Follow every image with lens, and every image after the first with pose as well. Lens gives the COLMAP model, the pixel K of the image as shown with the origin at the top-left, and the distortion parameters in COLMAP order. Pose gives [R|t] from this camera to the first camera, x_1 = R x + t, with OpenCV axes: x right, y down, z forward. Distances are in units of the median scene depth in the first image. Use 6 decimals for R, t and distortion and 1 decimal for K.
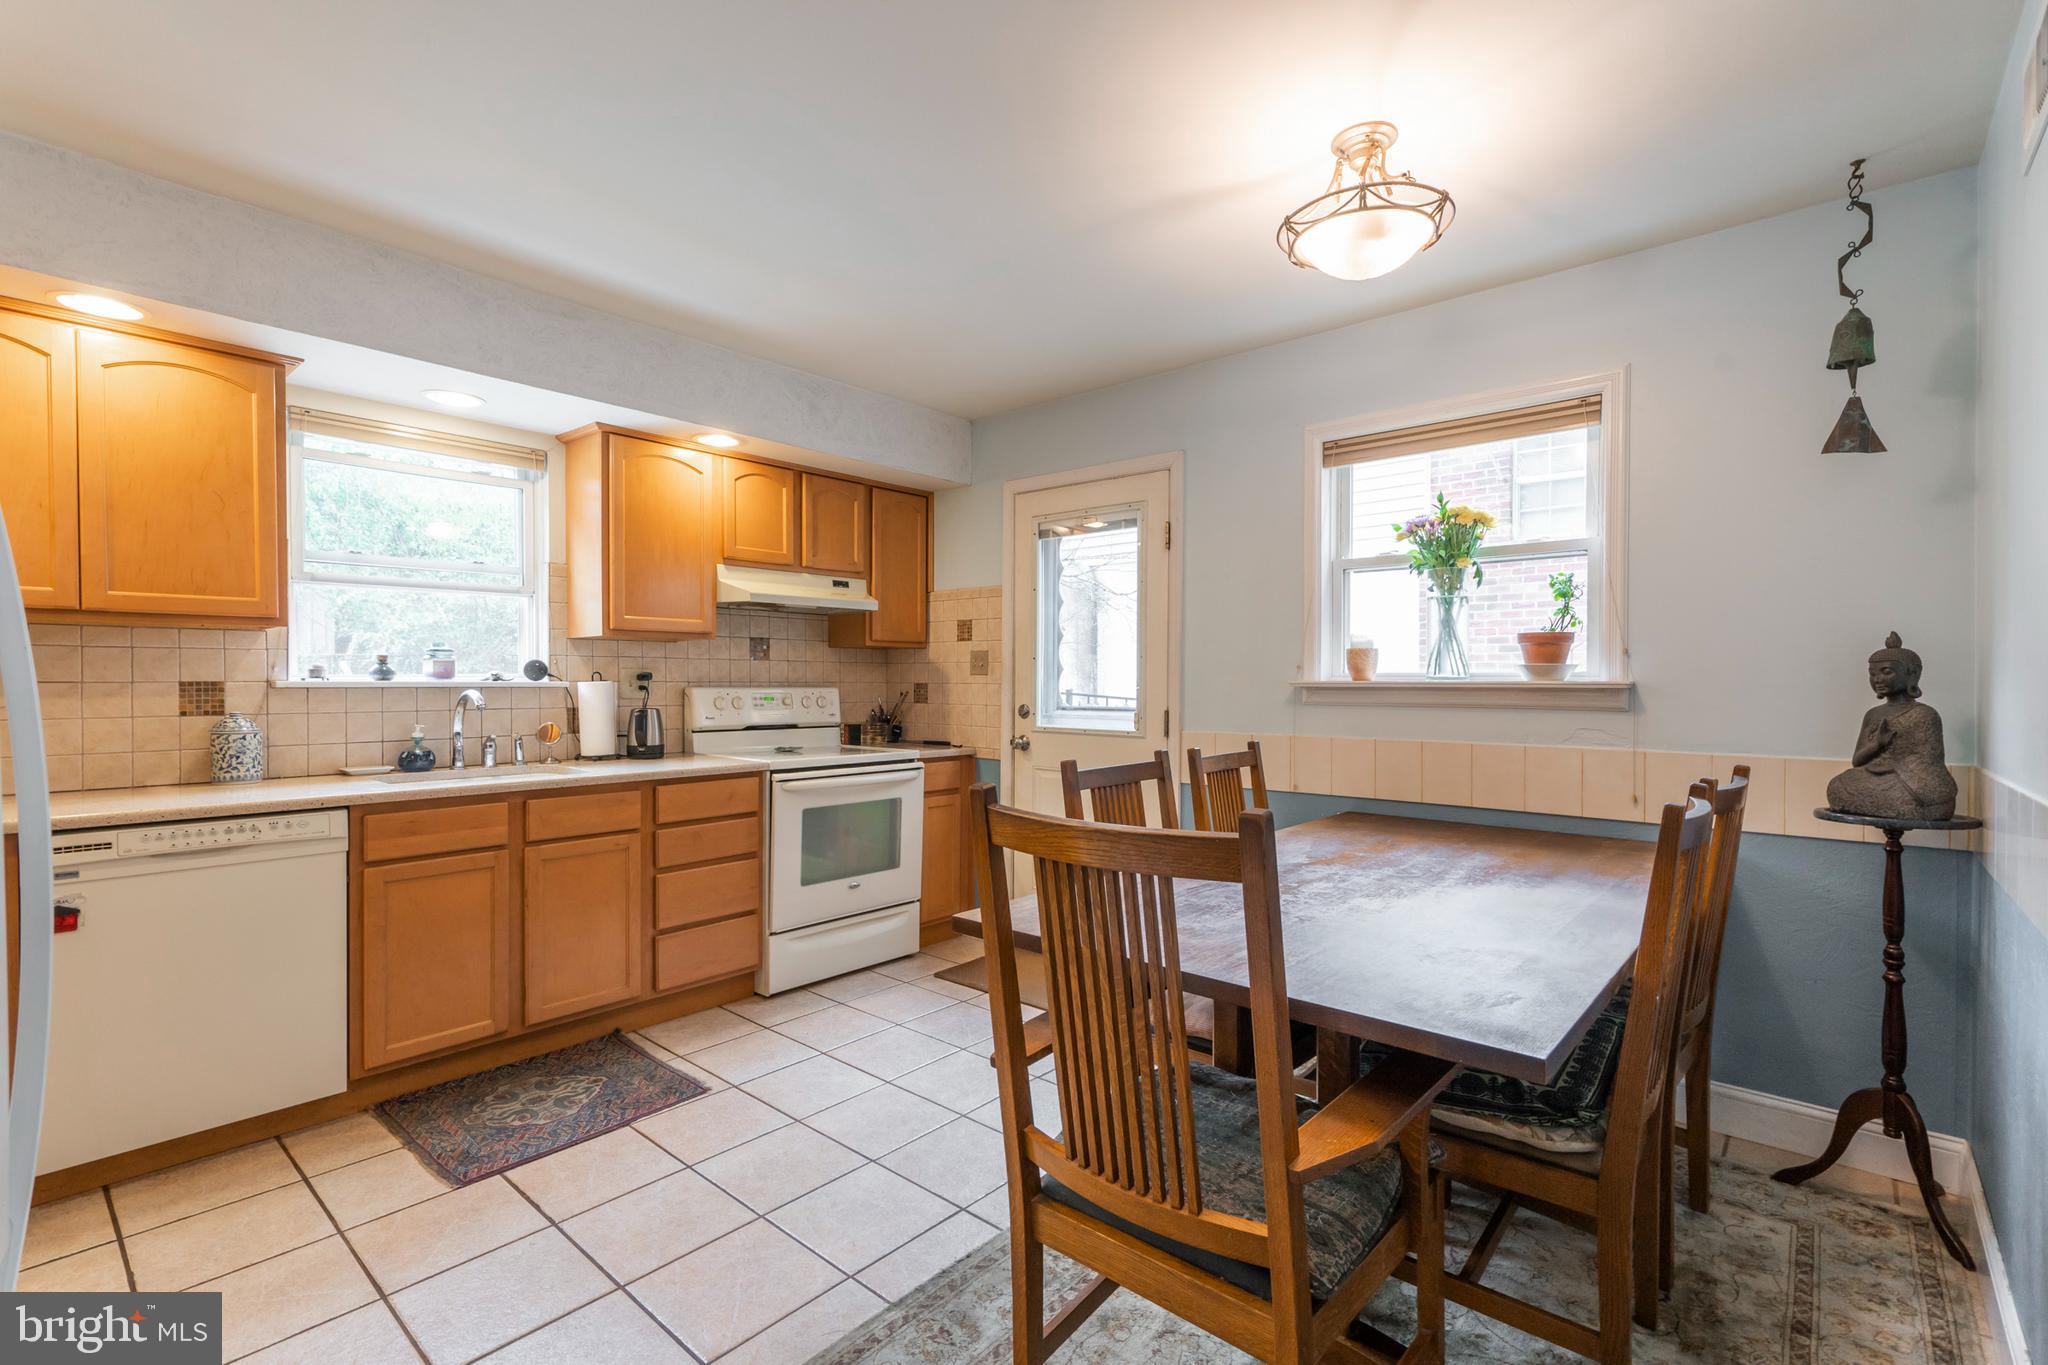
lens RADIAL K [[932.6, 0, 1037.1], [0, 932.6, 684.9], [0, 0, 1]] dist [0.006050, -0.002194]
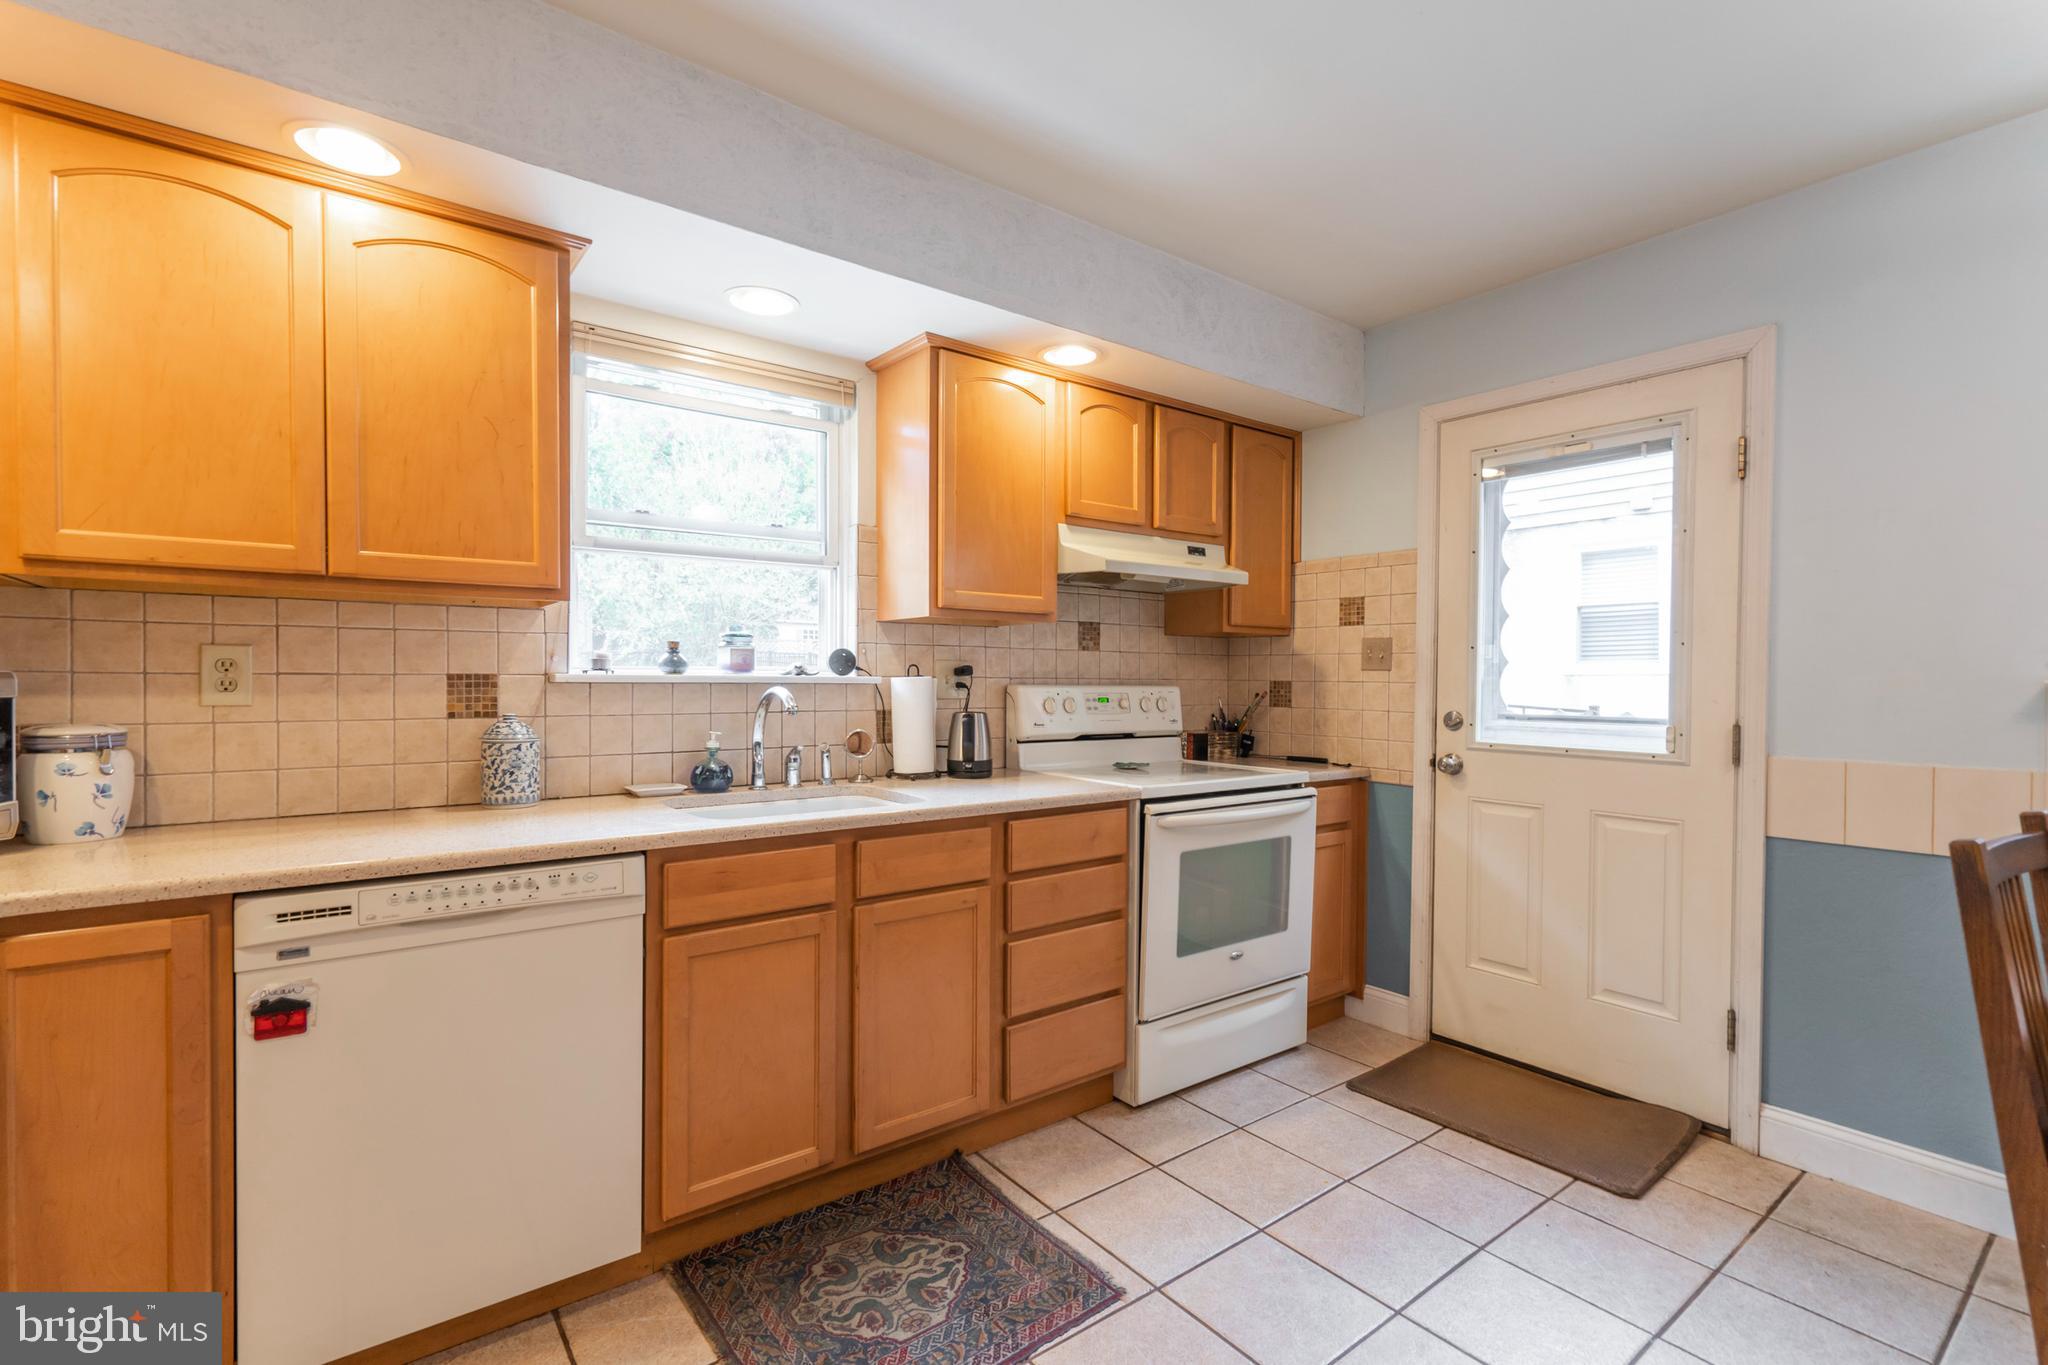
lens RADIAL K [[932.6, 0, 1029.3], [0, 932.6, 680.7], [0, 0, 1]] dist [0.006050, -0.002194]
pose [[0.979473, 0.005255, -0.201509, -0.246905], [-0.005648, 0.999983, -0.001375, 0.000288], [0.201498, 0.002485, 0.979486, 0.291052]]
